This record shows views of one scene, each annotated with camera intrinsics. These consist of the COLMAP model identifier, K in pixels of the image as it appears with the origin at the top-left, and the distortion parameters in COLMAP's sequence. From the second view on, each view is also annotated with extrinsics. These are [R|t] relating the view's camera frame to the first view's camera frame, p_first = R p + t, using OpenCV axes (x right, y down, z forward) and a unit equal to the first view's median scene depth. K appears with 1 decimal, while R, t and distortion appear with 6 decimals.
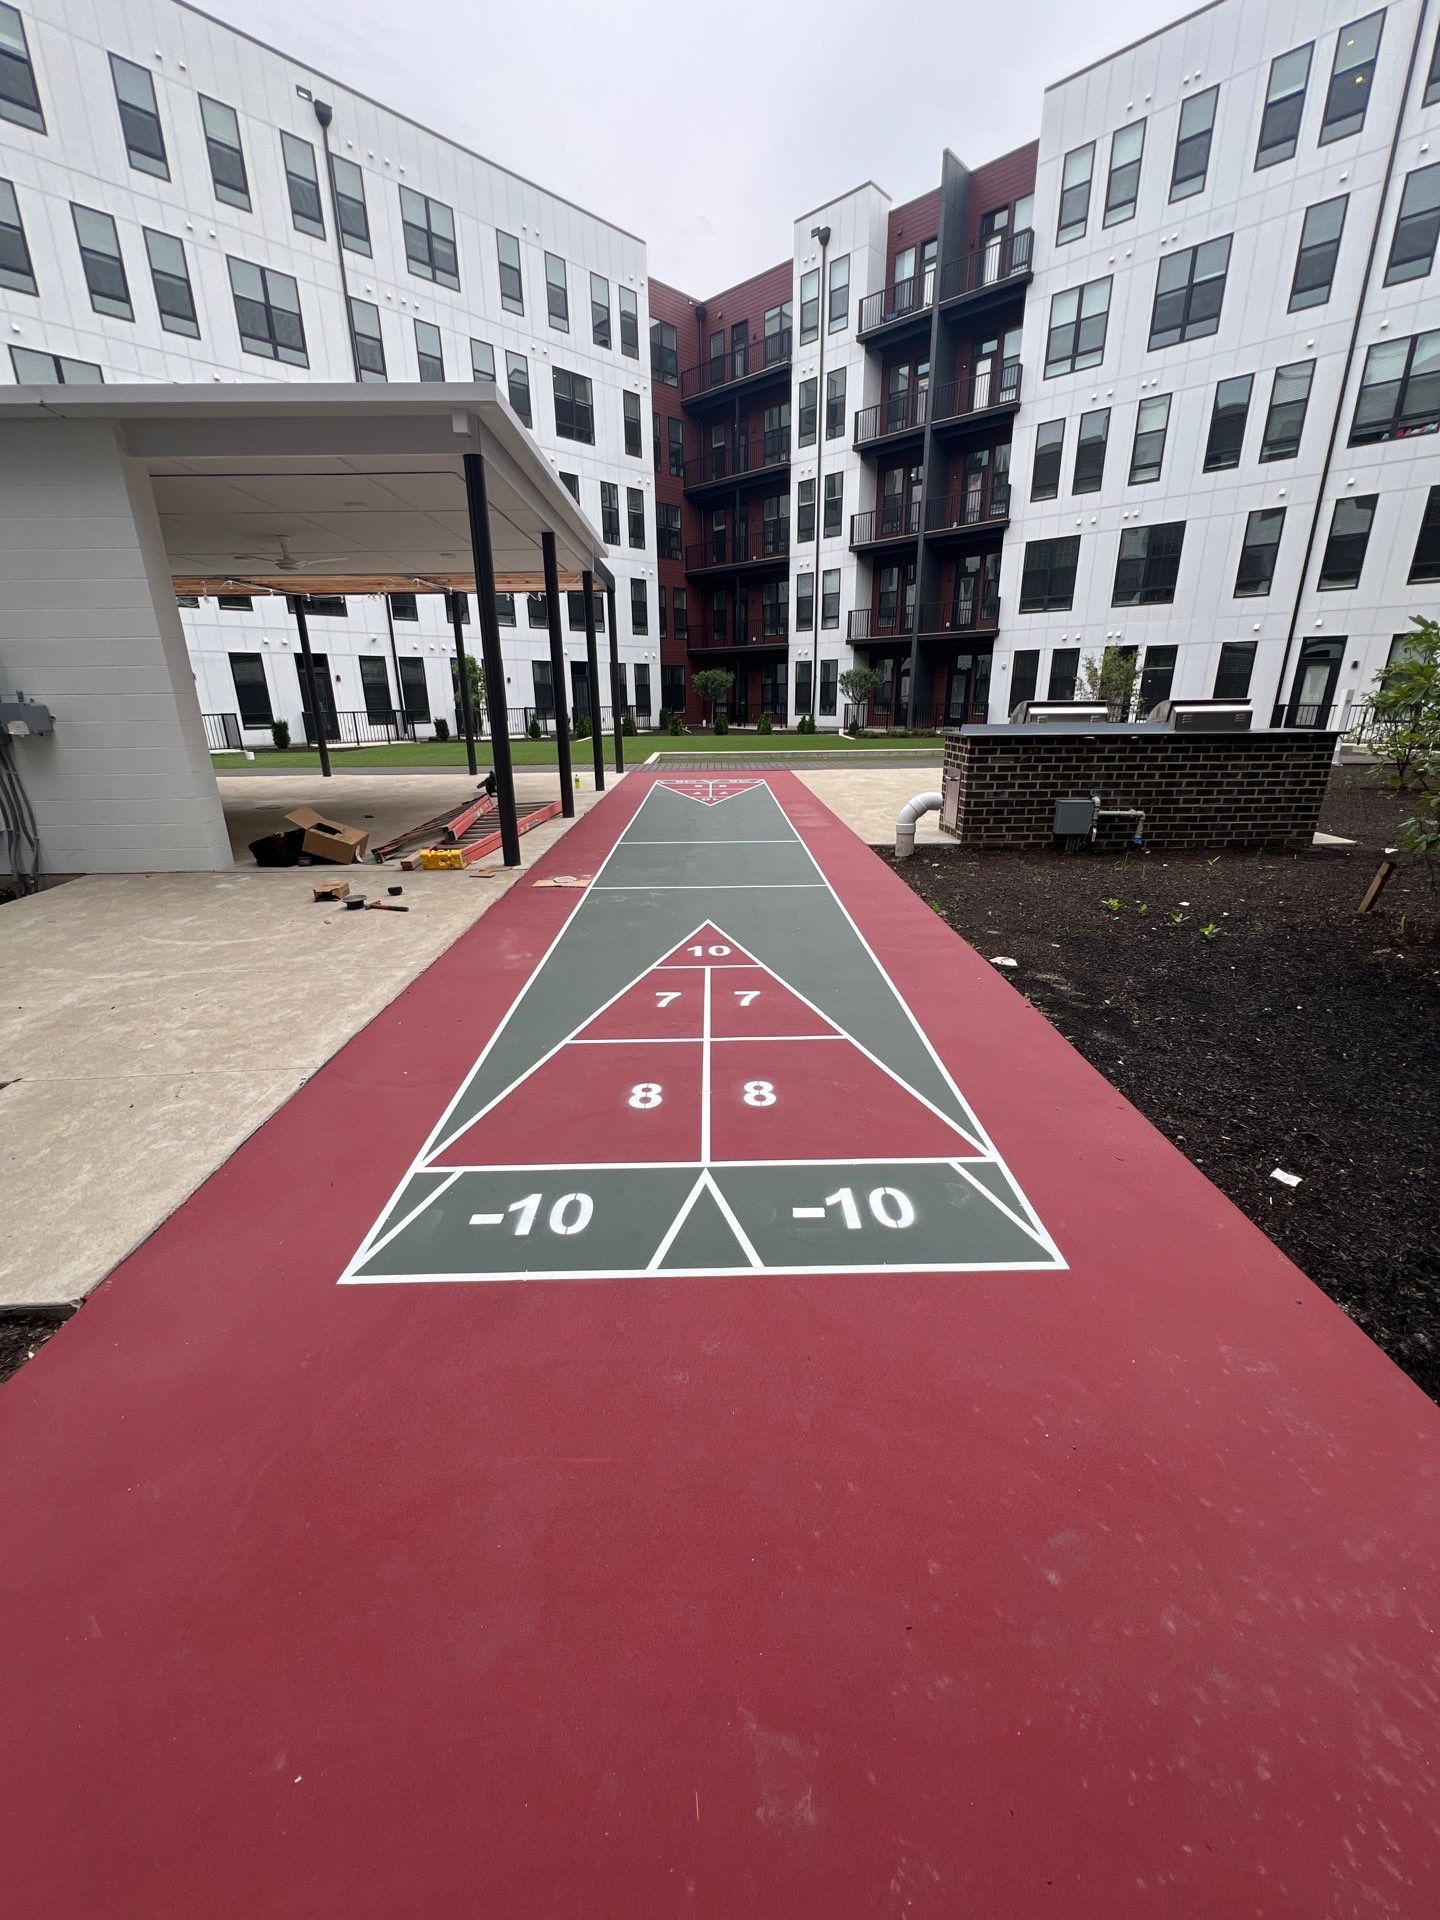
lens RADIAL K [[767.4, 0, 730.7], [0, 767.4, 952.5], [0, 0, 1]] dist [-0.002798, 0.000572]
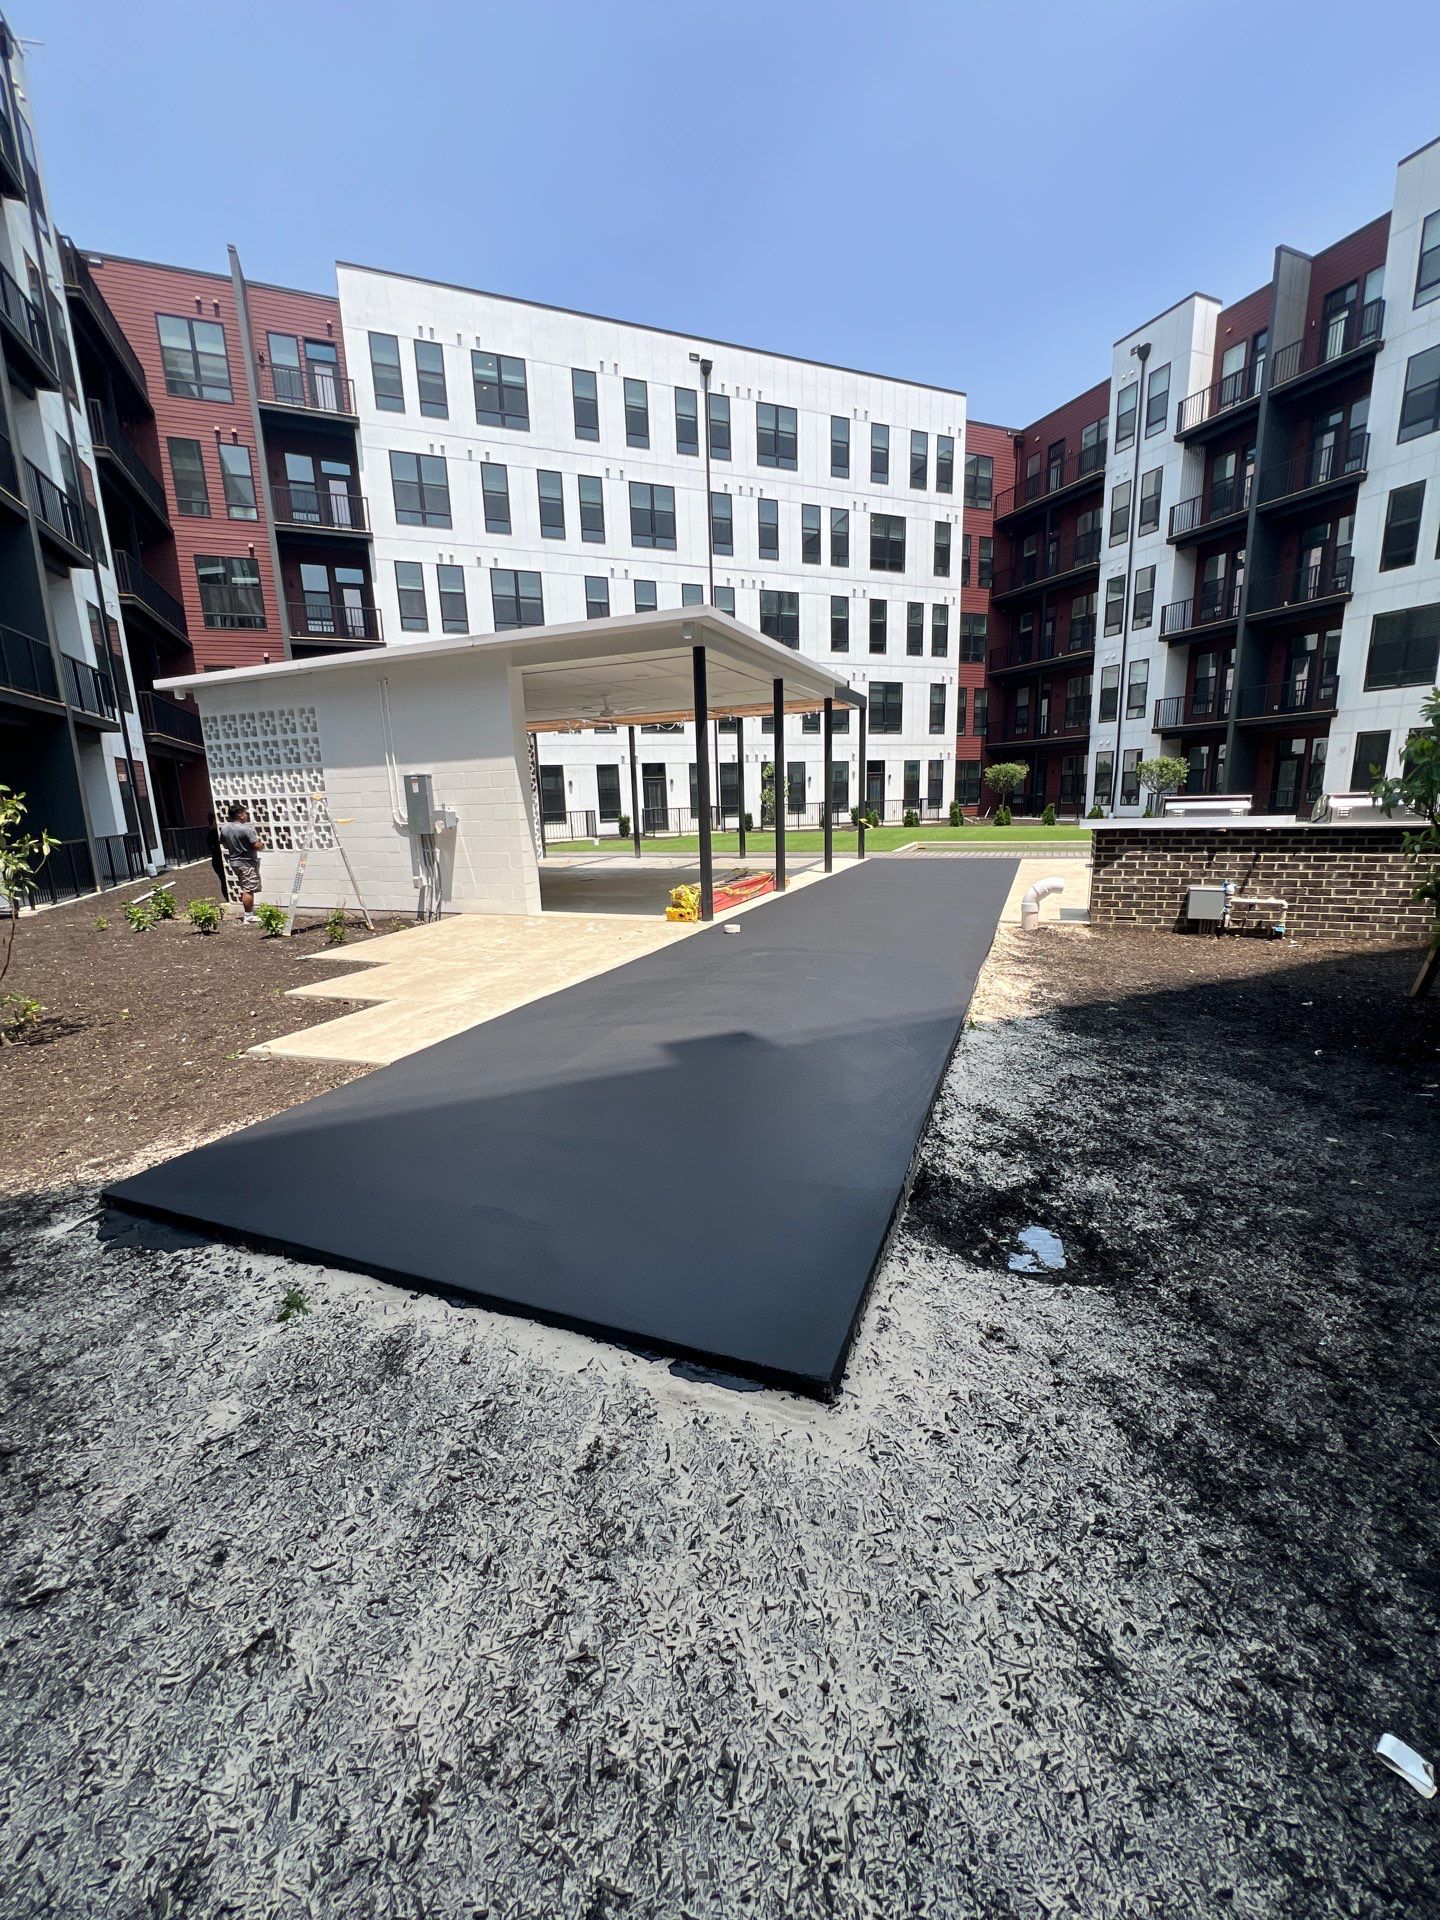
lens RADIAL K [[767.4, 0, 732.8], [0, 767.4, 952.5], [0, 0, 1]] dist [-0.002798, 0.000572]
pose [[0.919137, 0.062290, -0.388981, 0.234801], [-0.105330, 0.990329, -0.090302, 0.048934], [0.379594, 0.123971, 0.916809, -0.187611]]
